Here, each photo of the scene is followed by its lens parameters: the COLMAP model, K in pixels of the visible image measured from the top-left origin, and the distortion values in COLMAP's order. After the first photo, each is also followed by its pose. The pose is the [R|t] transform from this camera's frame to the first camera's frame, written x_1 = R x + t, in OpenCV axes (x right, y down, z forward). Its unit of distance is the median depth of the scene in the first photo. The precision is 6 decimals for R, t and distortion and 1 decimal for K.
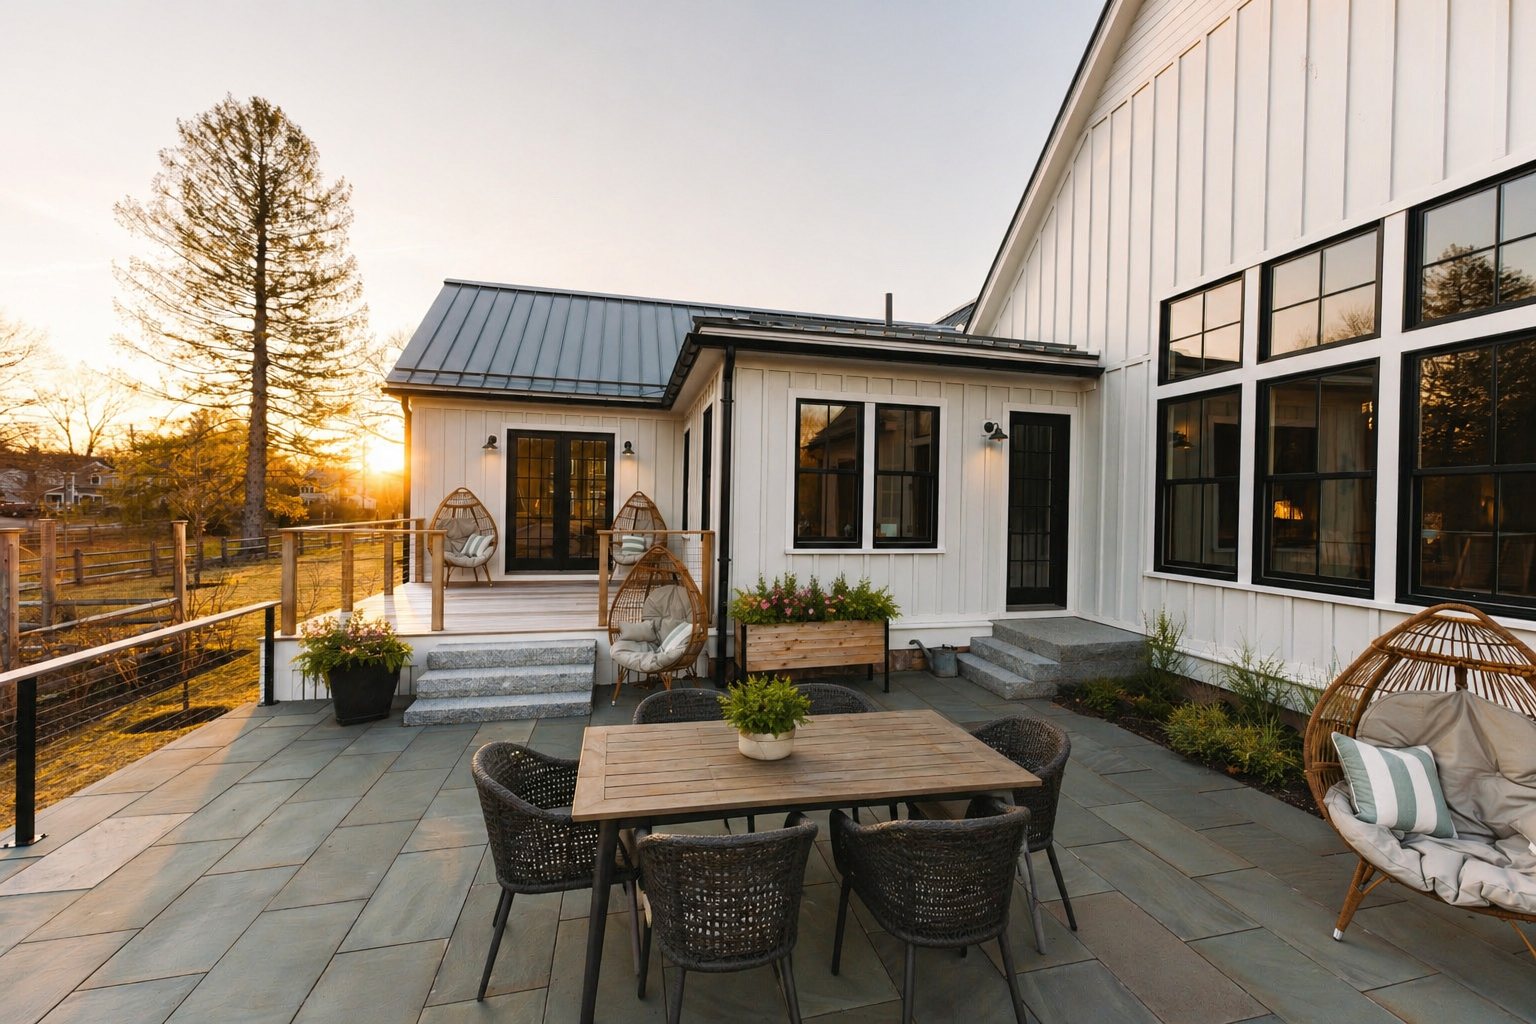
lens RADIAL K [[618.2, 0, 767.6], [0, 618.2, 507.4], [0, 0, 1]] dist [0.008462, 0.000064]
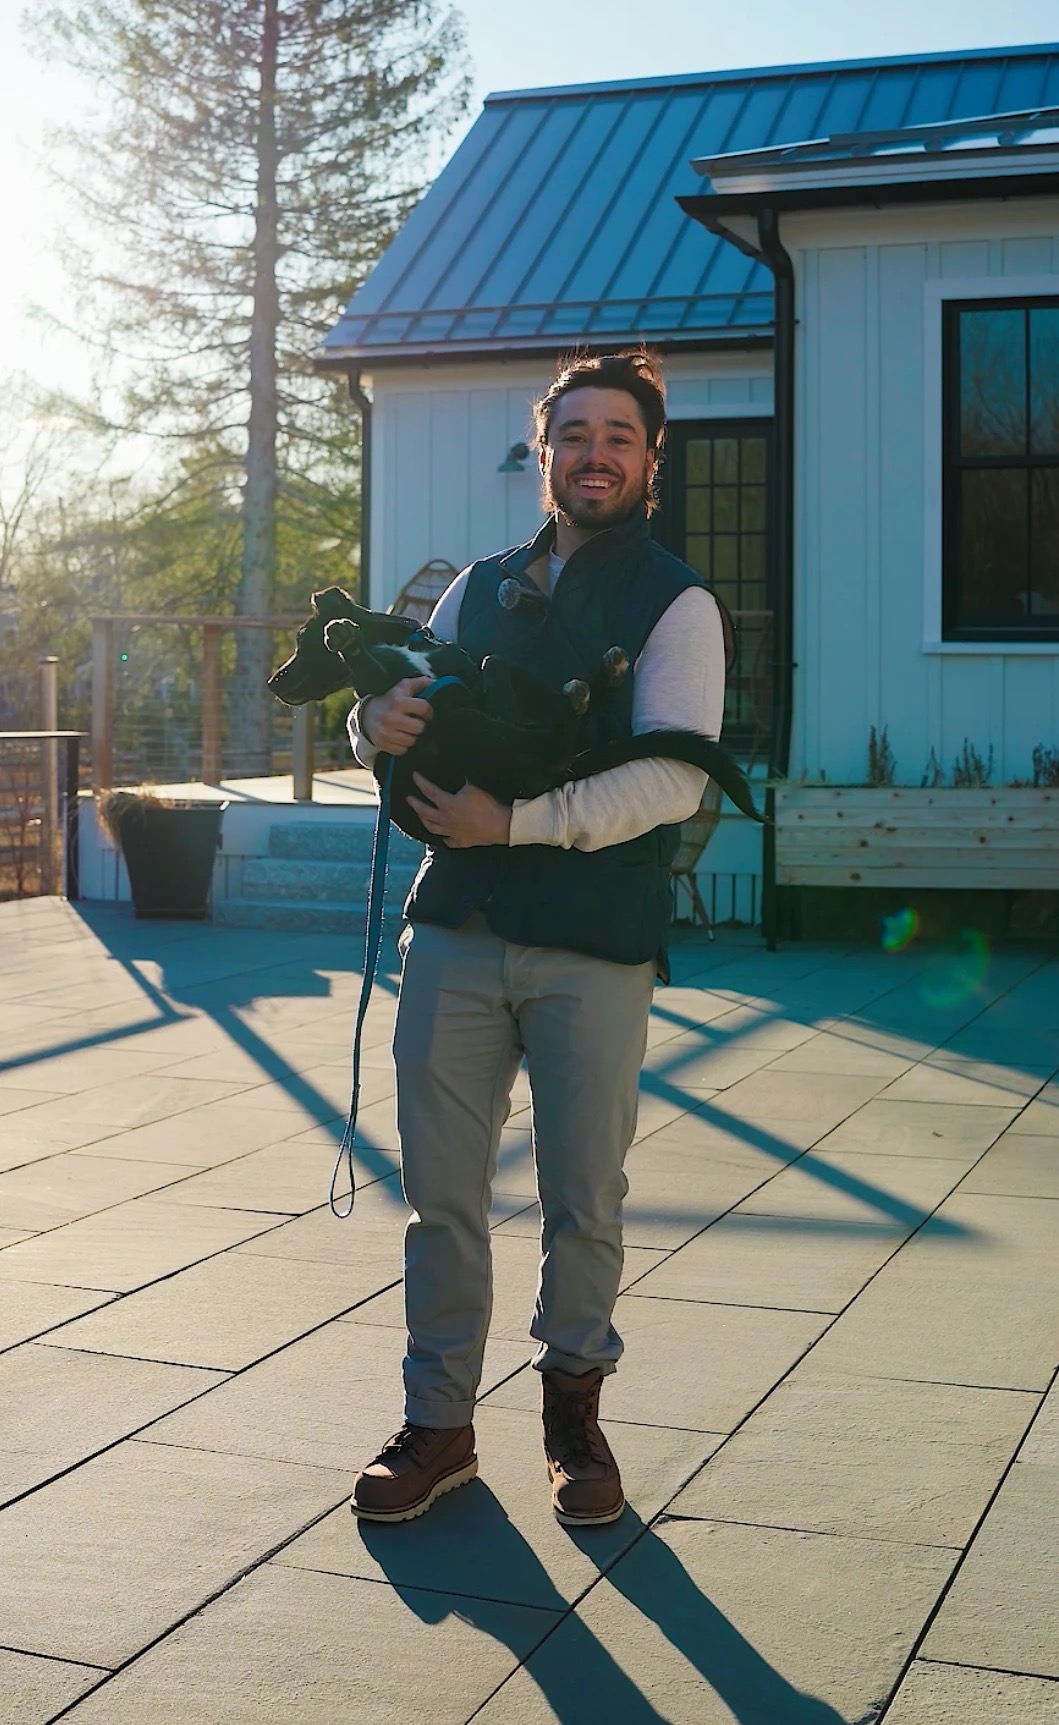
lens RADIAL K [[2242.6, 0, 529.8], [0, 2242.6, 862.8], [0, 0, 1]] dist [-0.174151, 0.000000]
pose [[0.823594, 0.035505, -0.566068, 0.150696], [0.001914, 0.997859, 0.065373, 0.025835], [0.567177, -0.054924, 0.821763, -0.101242]]
